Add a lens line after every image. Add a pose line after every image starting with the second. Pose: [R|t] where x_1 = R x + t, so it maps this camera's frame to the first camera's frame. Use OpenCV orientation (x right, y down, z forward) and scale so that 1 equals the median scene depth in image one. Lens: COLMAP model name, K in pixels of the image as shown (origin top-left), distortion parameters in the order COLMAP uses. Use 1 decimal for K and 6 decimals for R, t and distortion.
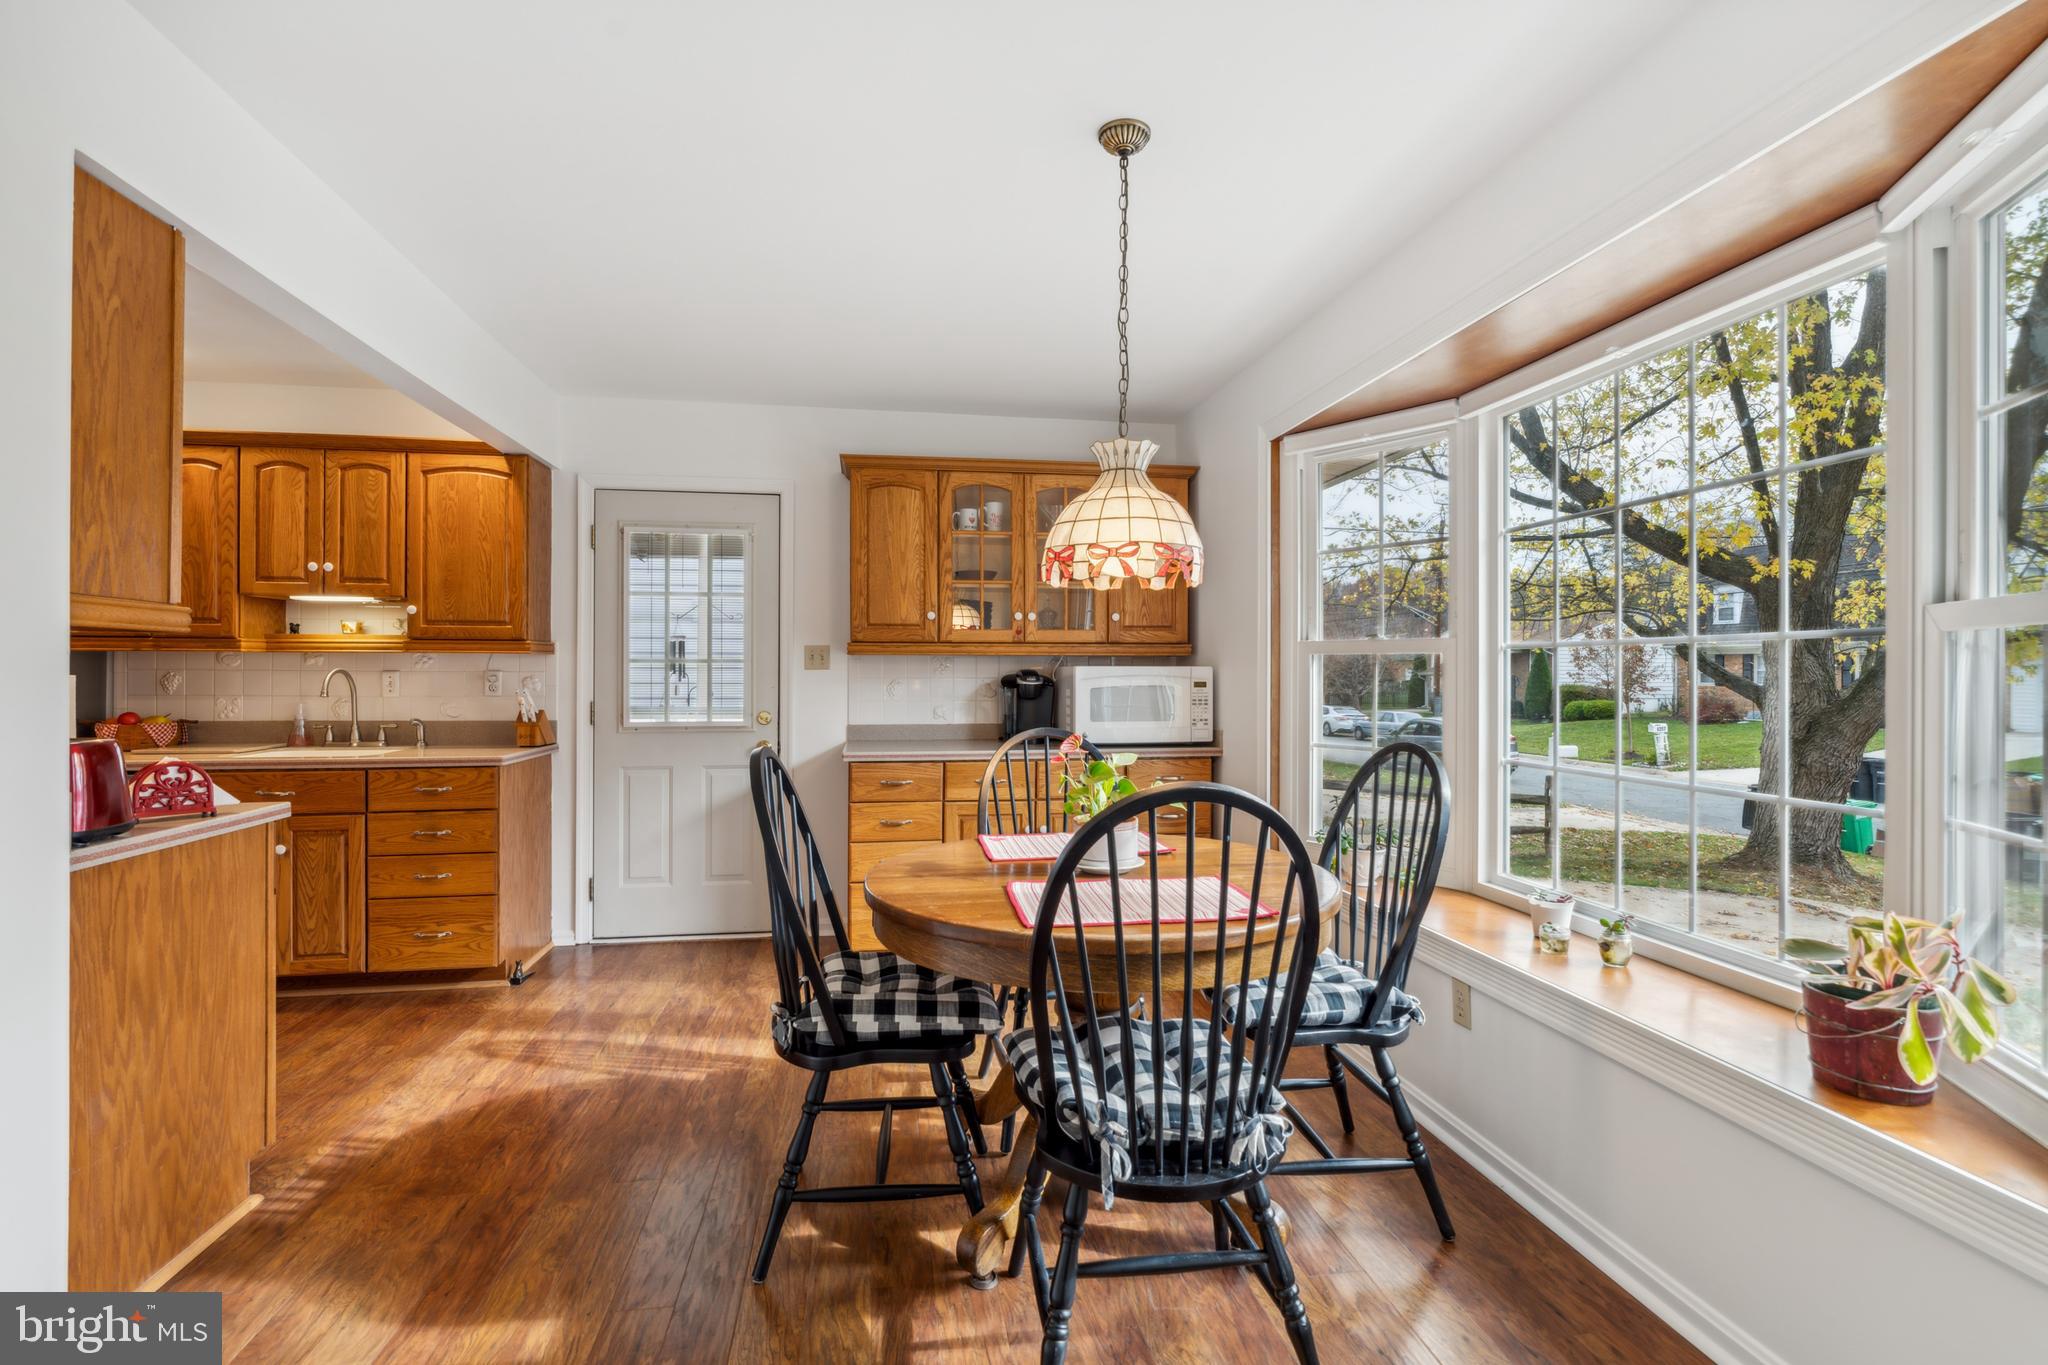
lens RADIAL K [[960.5, 0, 1024.0], [0, 960.5, 682.5], [0, 0, 1]] dist [-0.002843, -0.000563]
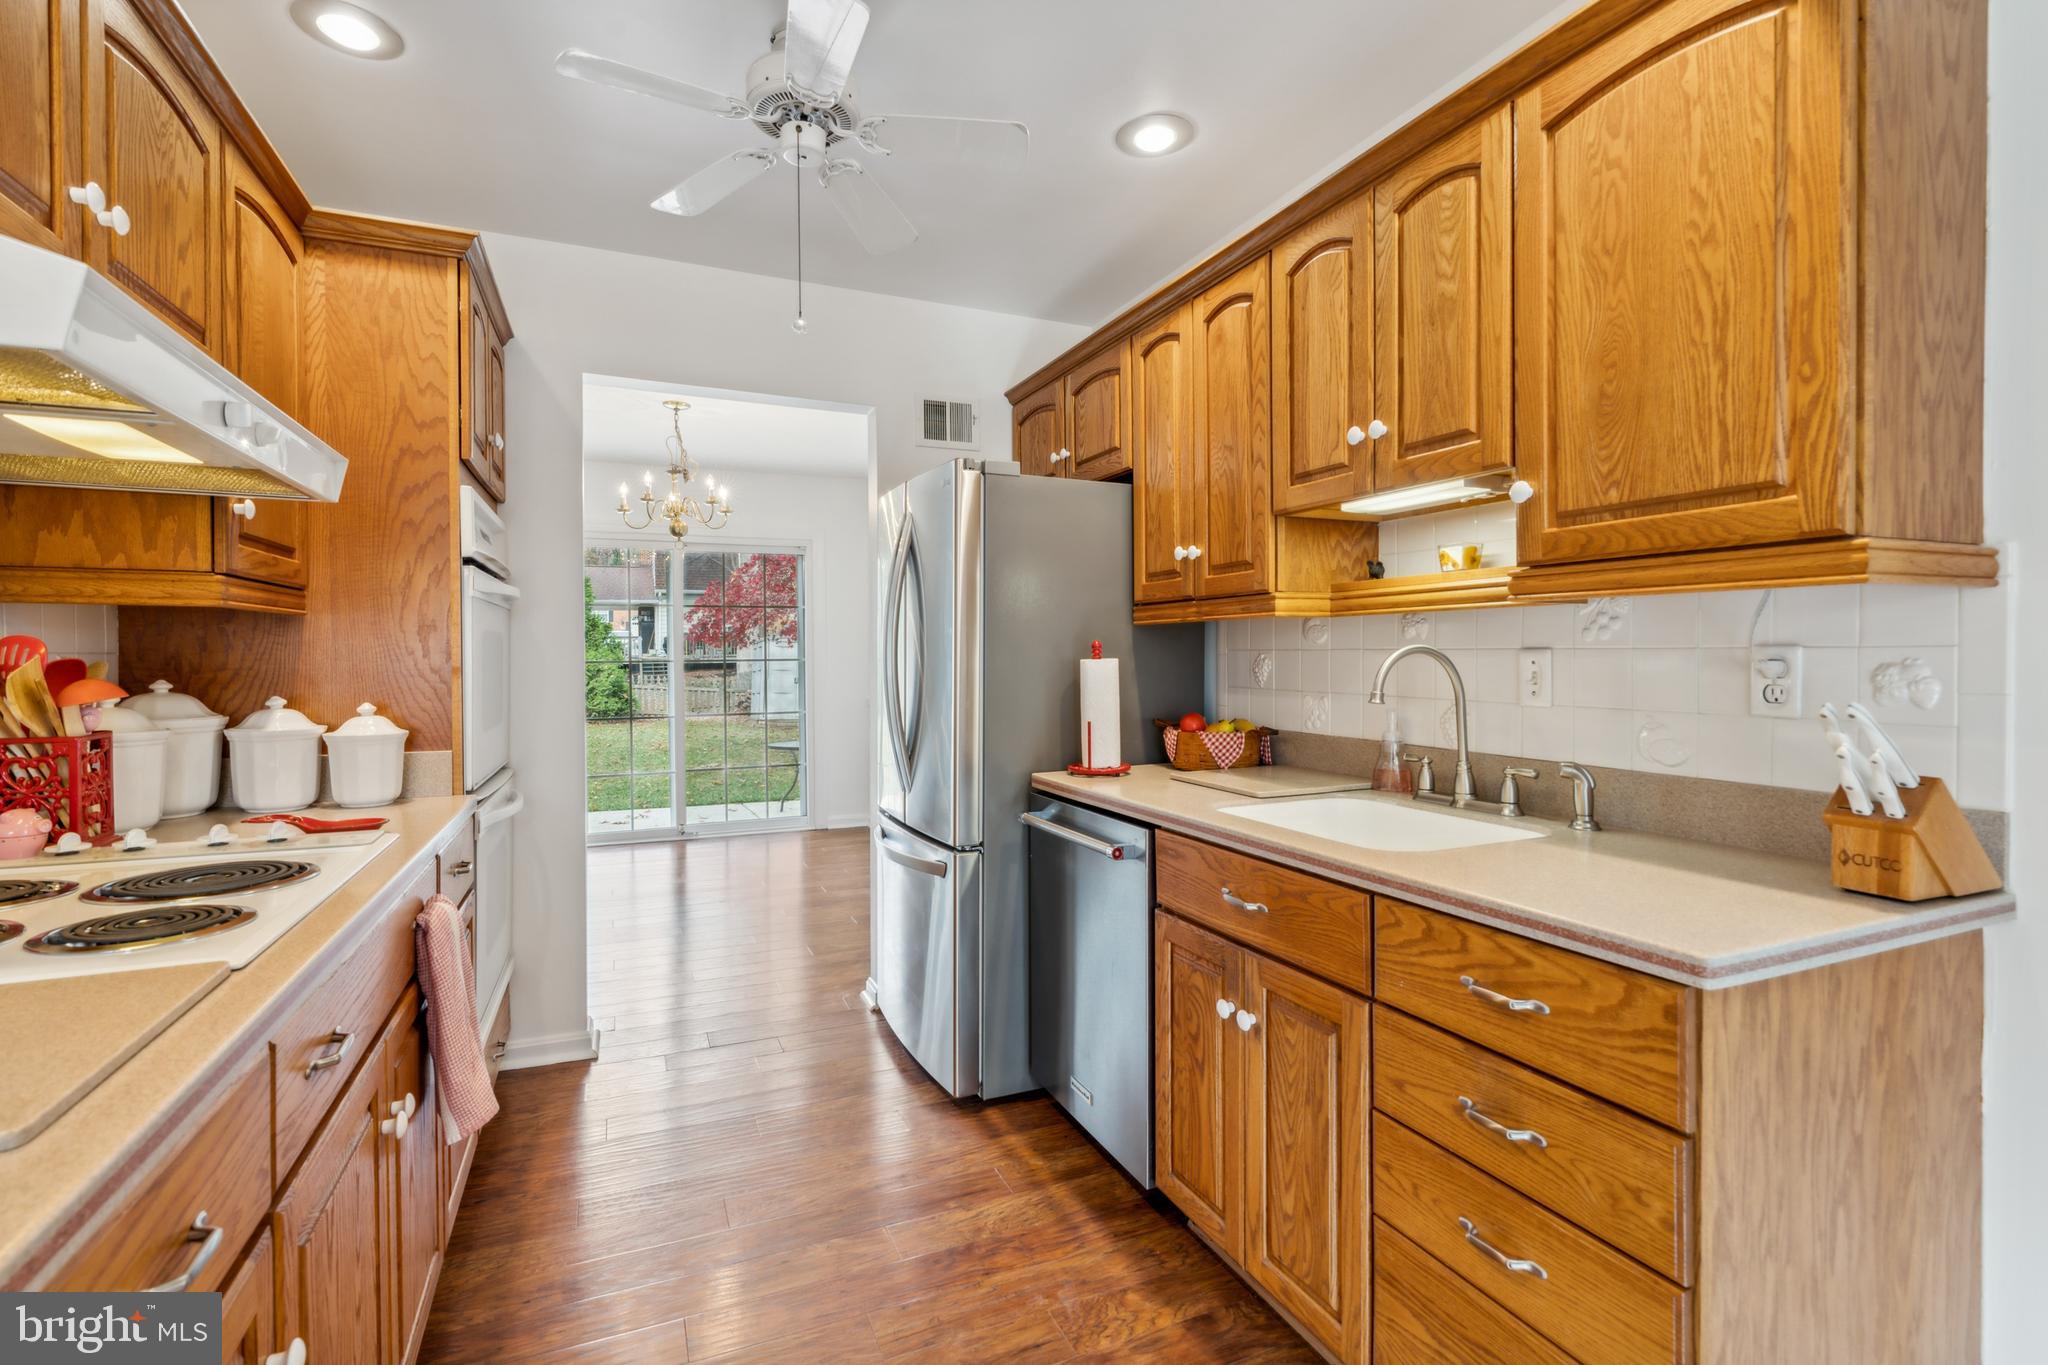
lens RADIAL K [[938.8, 0, 1023.3], [0, 938.8, 664.4], [0, 0, 1]] dist [-0.002926, -0.000189]
pose [[0.250726, 0.005753, -0.968041, -0.317048], [-0.000722, 0.999983, 0.005756, -0.007291], [0.968058, -0.000744, 0.250726, 0.706495]]
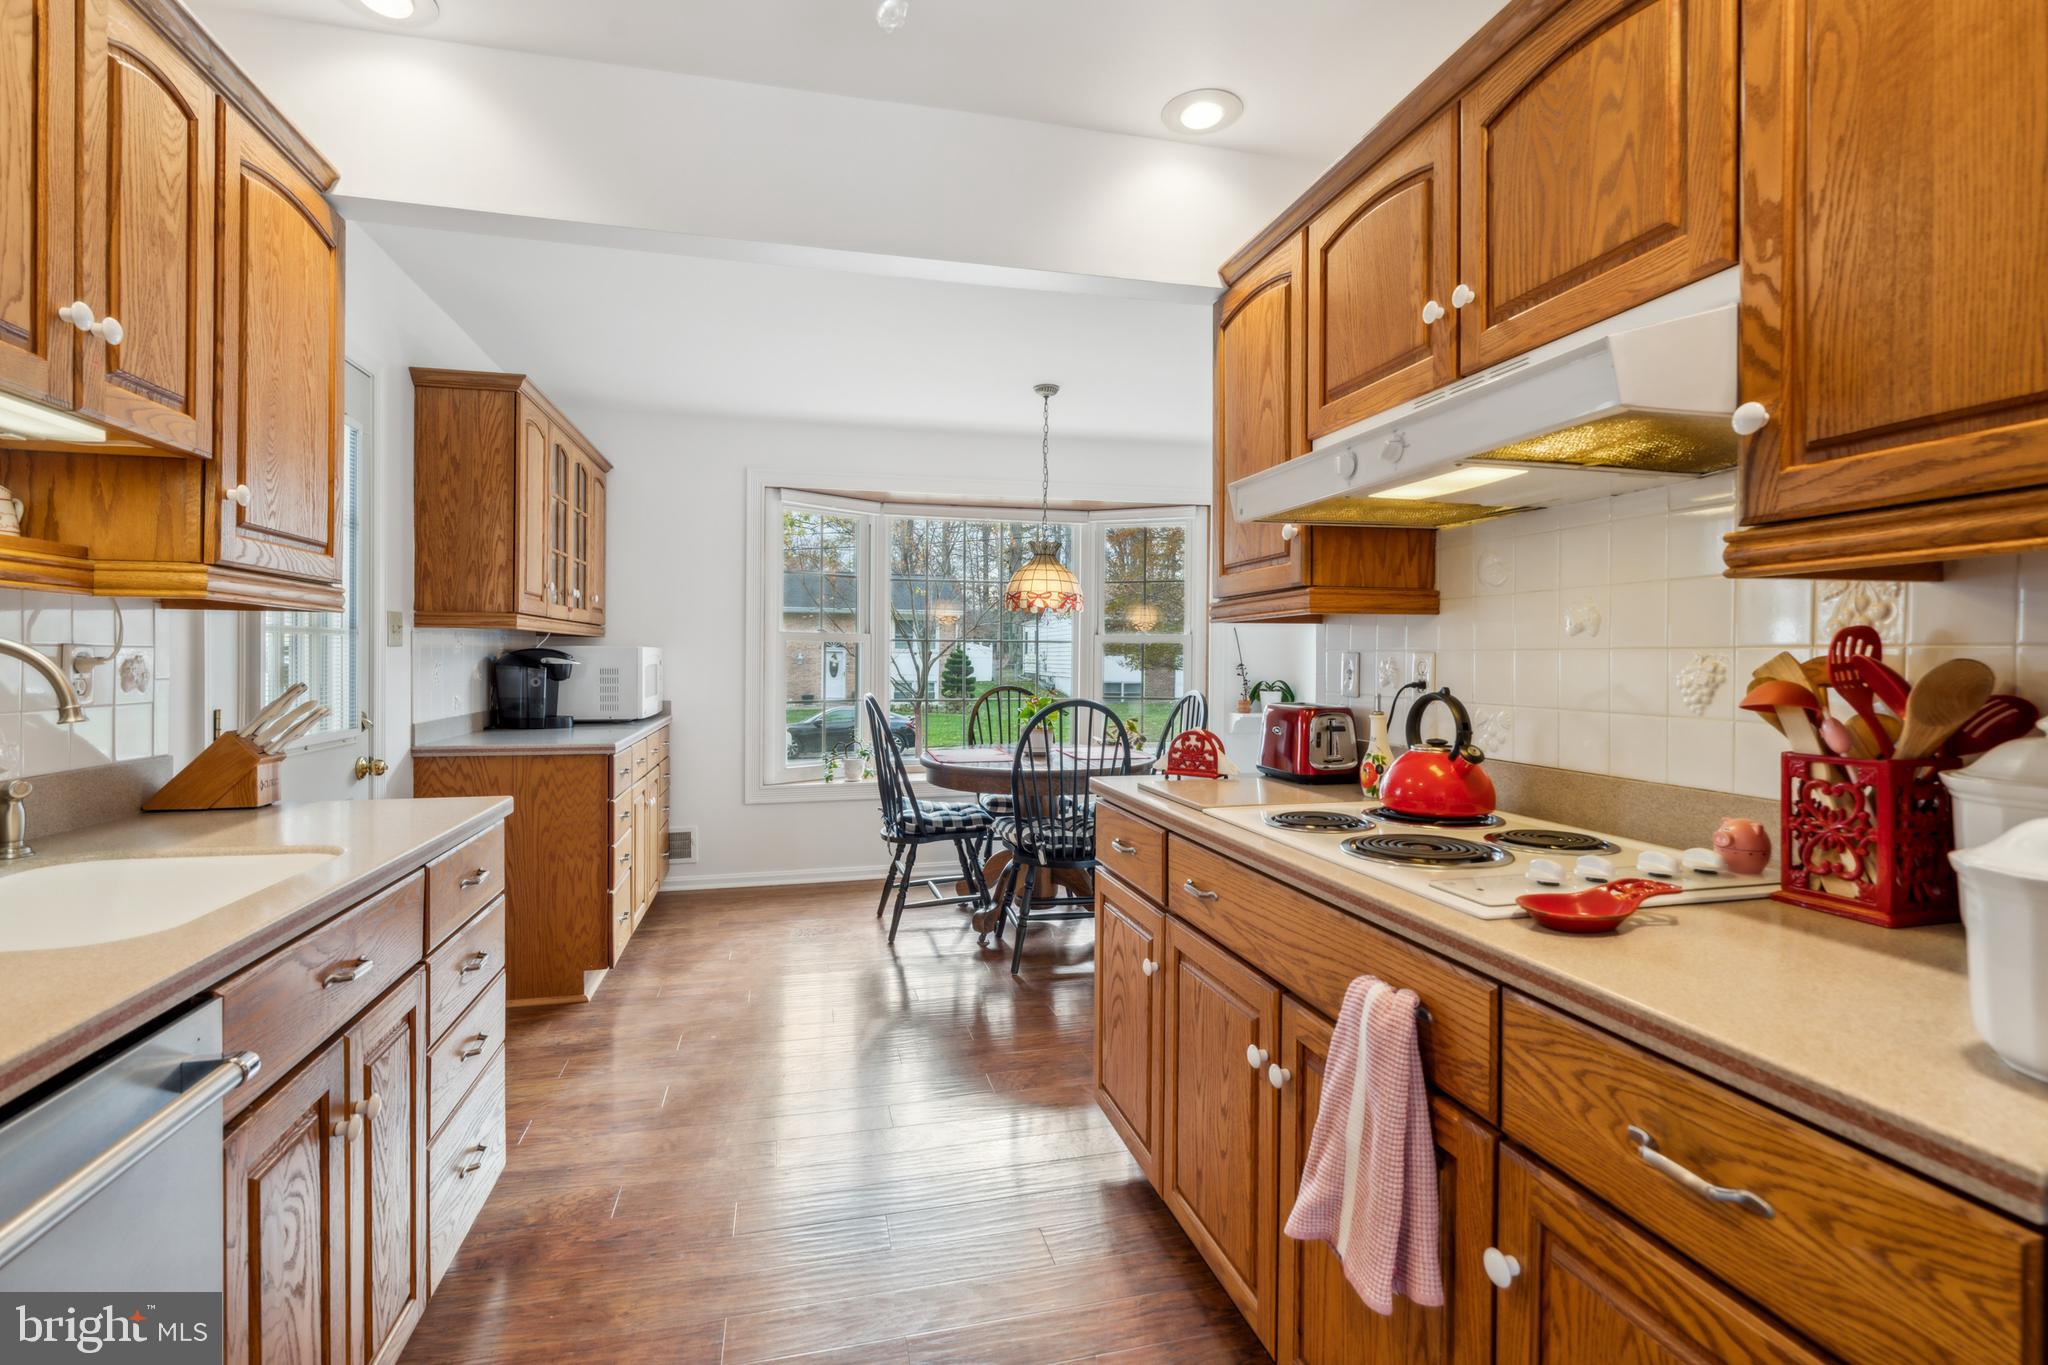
lens RADIAL K [[938.8, 0, 1023.3], [0, 938.8, 664.4], [0, 0, 1]] dist [-0.002926, -0.000189]
pose [[-0.087339, -0.006516, 0.996157, -1.056817], [0.004133, 0.999968, 0.006904, -0.006362], [-0.996170, 0.004720, -0.087310, 0.703397]]
